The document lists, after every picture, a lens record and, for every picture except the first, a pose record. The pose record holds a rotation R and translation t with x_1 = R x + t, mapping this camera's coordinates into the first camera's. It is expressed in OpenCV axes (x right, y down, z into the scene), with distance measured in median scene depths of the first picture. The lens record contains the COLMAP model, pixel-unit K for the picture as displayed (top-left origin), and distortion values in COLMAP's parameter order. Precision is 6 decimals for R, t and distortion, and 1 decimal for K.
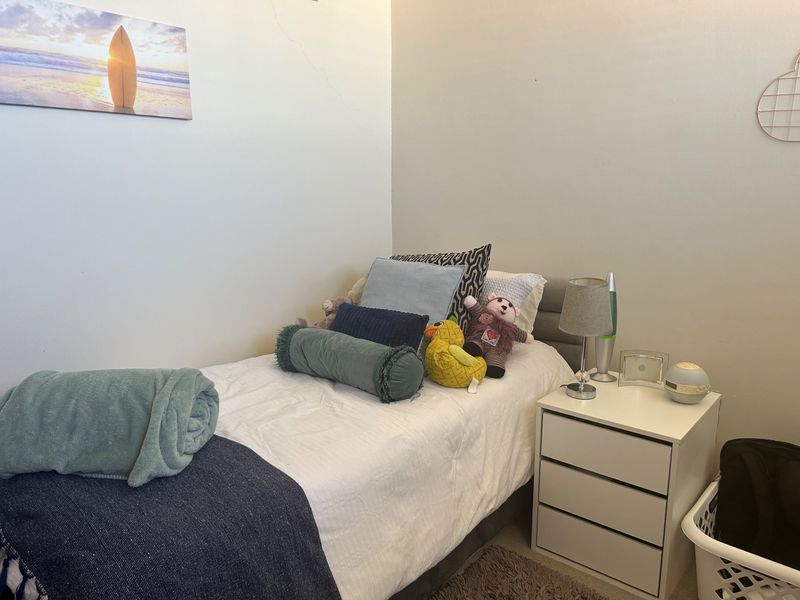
lens RADIAL K [[622.9, 0, 402.0], [0, 622.9, 309.7], [0, 0, 1]] dist [0.009128, -0.002500]
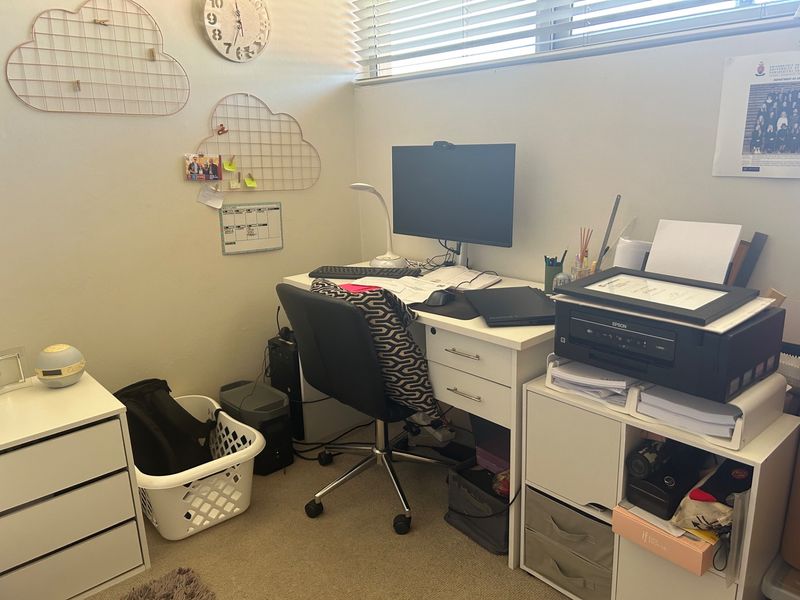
lens RADIAL K [[622.9, 0, 402.0], [0, 622.9, 309.7], [0, 0, 1]] dist [0.009128, -0.002500]
pose [[0.113383, -0.276721, 0.954238, -0.386182], [0.245073, 0.938544, 0.243050, -0.069173], [-0.962852, 0.206300, 0.174232, 0.323027]]
